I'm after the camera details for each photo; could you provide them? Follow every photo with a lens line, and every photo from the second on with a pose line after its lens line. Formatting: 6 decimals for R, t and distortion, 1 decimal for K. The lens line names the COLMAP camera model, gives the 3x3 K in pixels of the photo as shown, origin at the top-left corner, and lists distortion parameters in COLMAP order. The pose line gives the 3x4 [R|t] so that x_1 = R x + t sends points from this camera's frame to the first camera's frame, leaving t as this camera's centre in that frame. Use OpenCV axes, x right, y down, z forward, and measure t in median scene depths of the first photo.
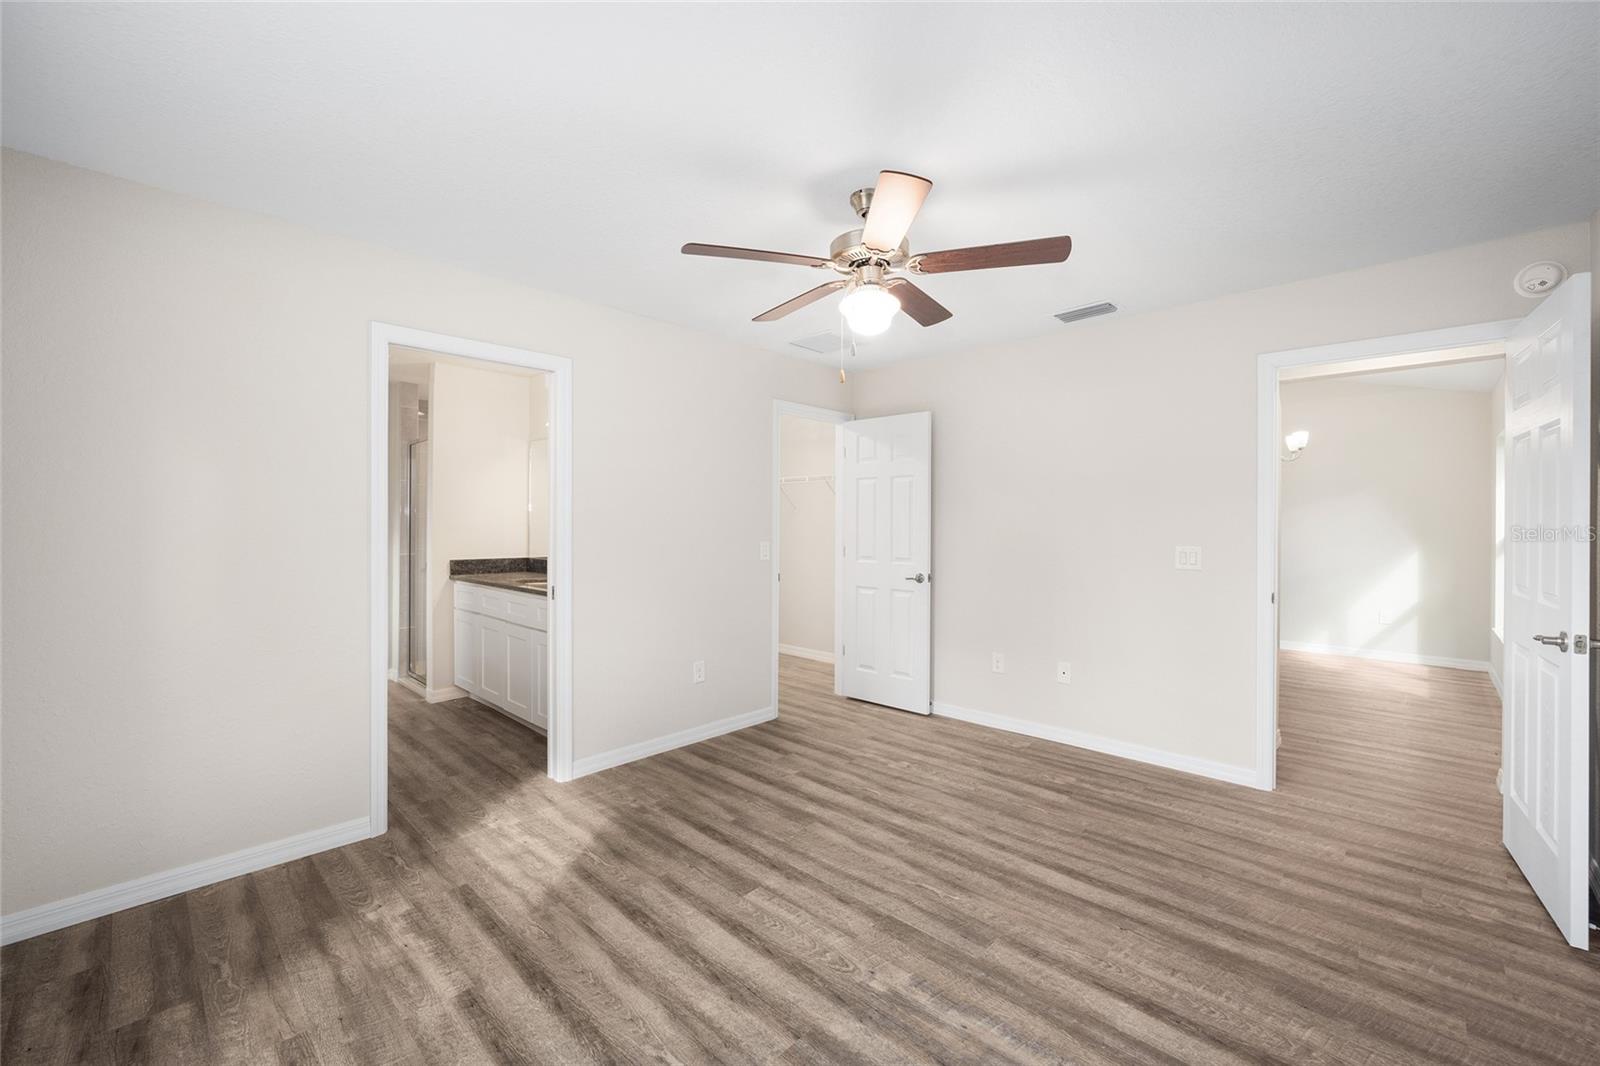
lens RADIAL K [[654.8, 0, 801.0], [0, 654.8, 522.5], [0, 0, 1]] dist [-0.002495, -0.000746]
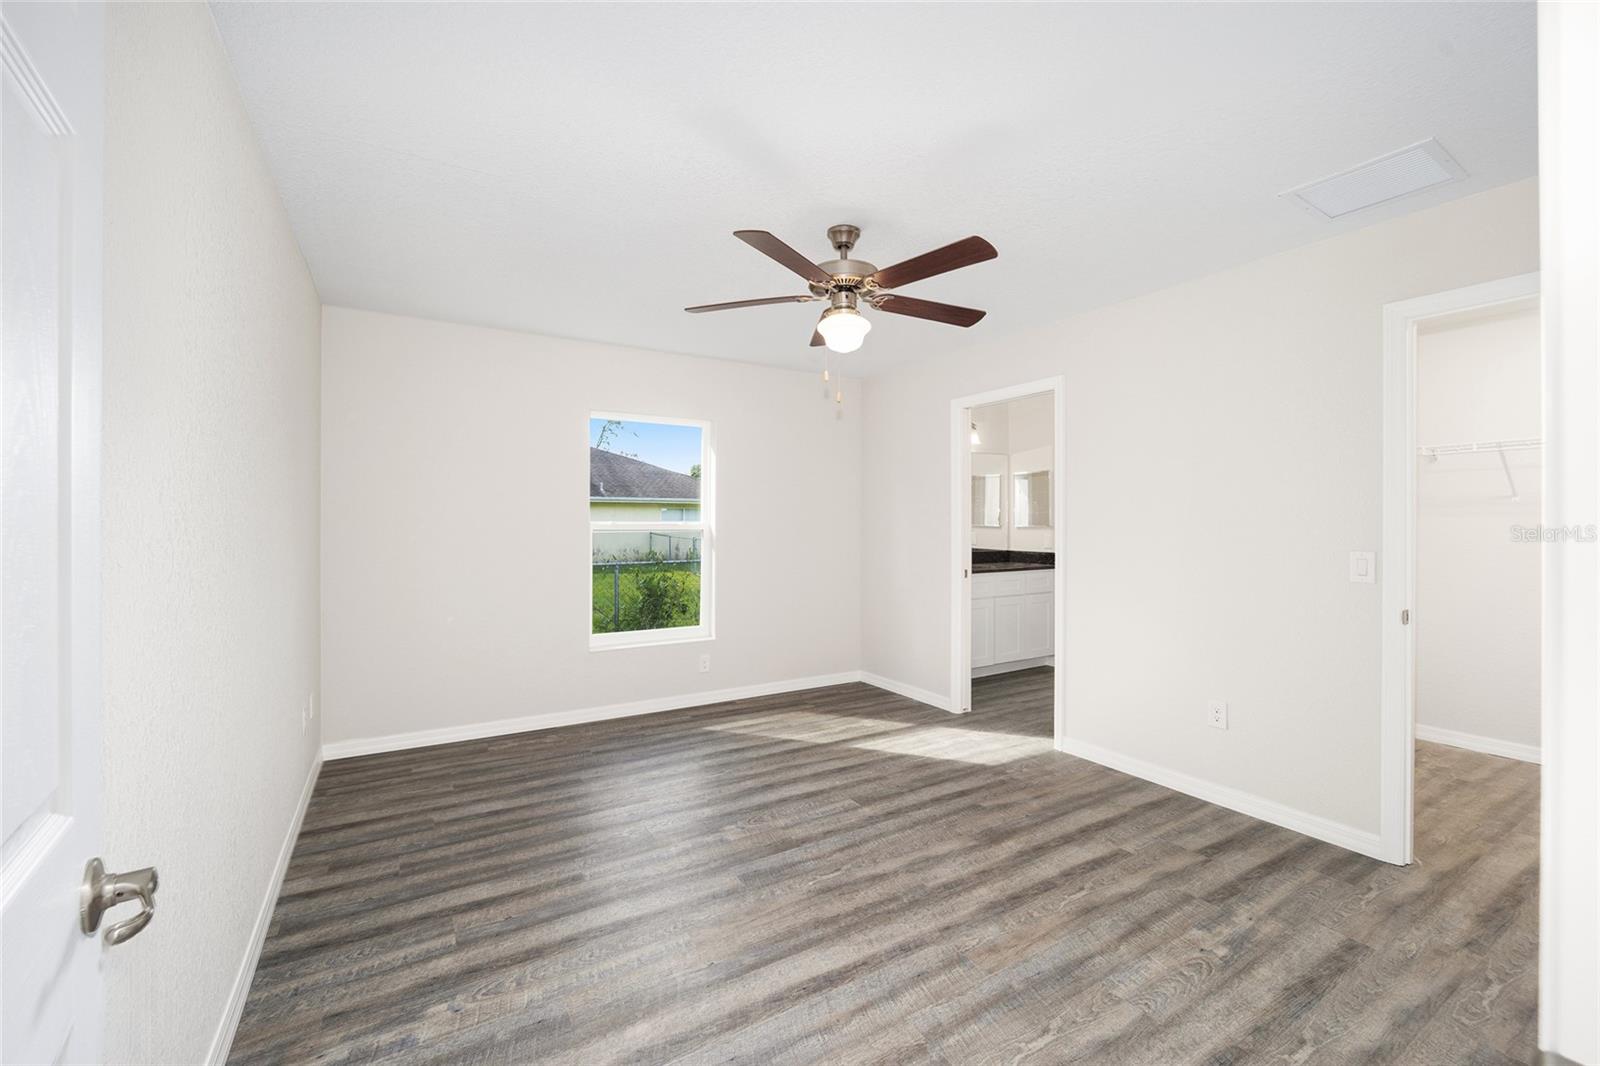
lens RADIAL K [[654.8, 0, 801.0], [0, 654.8, 522.5], [0, 0, 1]] dist [-0.002495, -0.000746]
pose [[-0.263322, -0.005268, -0.964694, 1.020612], [0.000606, 0.999984, -0.005626, 0.007952], [0.964708, -0.002066, -0.263314, 1.034783]]
